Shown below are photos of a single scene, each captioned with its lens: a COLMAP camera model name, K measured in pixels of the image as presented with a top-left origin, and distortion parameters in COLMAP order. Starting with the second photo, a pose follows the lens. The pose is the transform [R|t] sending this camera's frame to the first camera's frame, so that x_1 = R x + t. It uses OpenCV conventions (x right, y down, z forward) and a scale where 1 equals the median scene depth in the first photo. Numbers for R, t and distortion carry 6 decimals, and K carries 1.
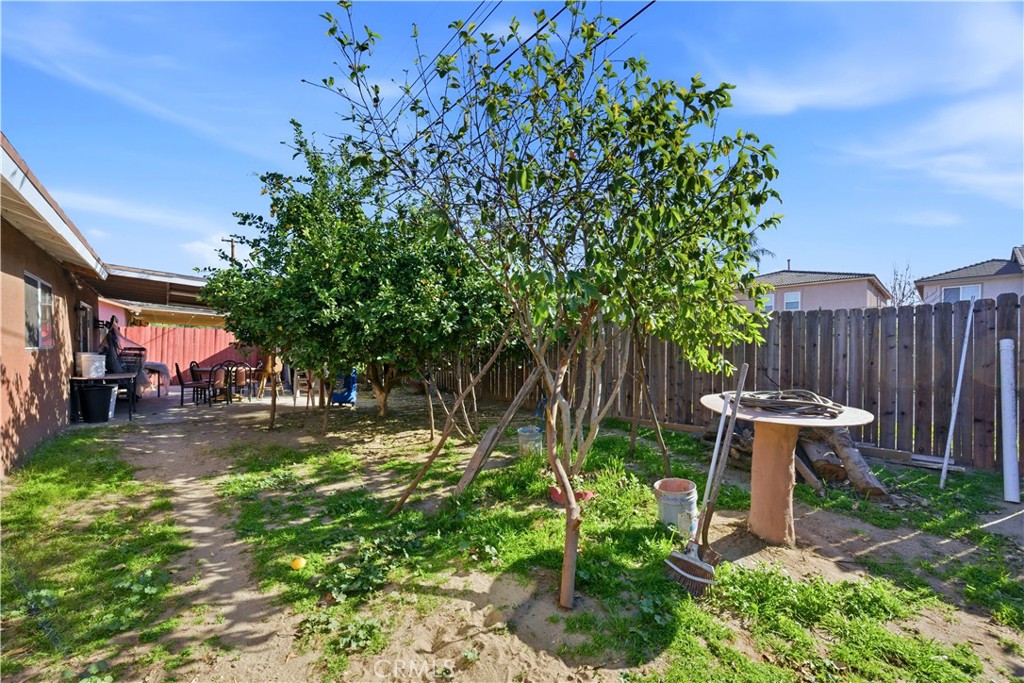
lens RADIAL K [[399.5, 0, 506.9], [0, 399.5, 360.2], [0, 0, 1]] dist [0.000801, 0.000444]
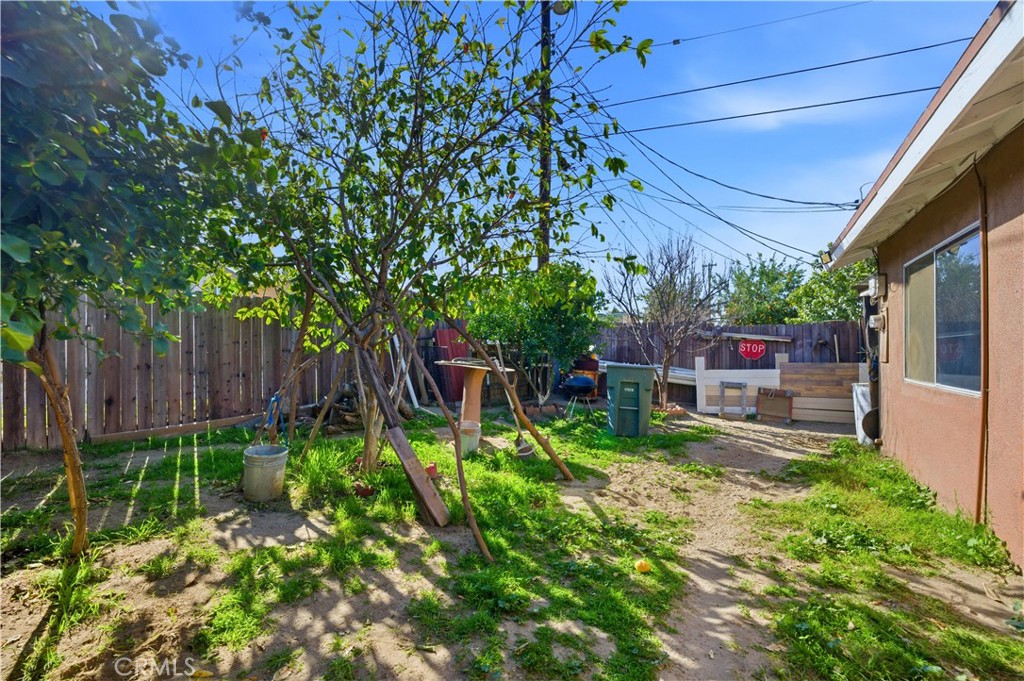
lens RADIAL K [[407.4, 0, 510.1], [0, 407.4, 345.5], [0, 0, 1]] dist [-0.021531, -0.000207]
pose [[-0.312348, -0.010286, 0.949912, -0.847453], [-0.011322, 0.999911, 0.007105, -0.003428], [-0.949900, -0.008536, -0.312437, 1.028784]]
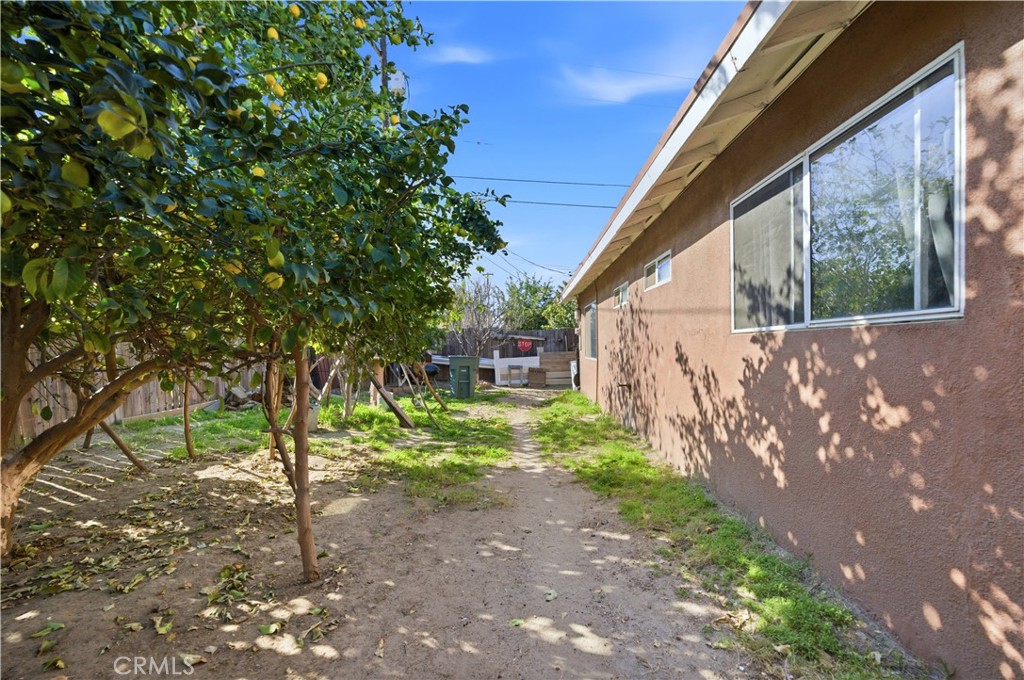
lens RADIAL K [[407.4, 0, 510.1], [0, 407.4, 345.0], [0, 0, 1]] dist [-0.021531, -0.000207]
pose [[-0.741200, -0.003060, 0.671277, -1.539861], [0.004284, 0.999948, 0.009289, -0.017026], [-0.671271, 0.009760, -0.741148, 1.907283]]
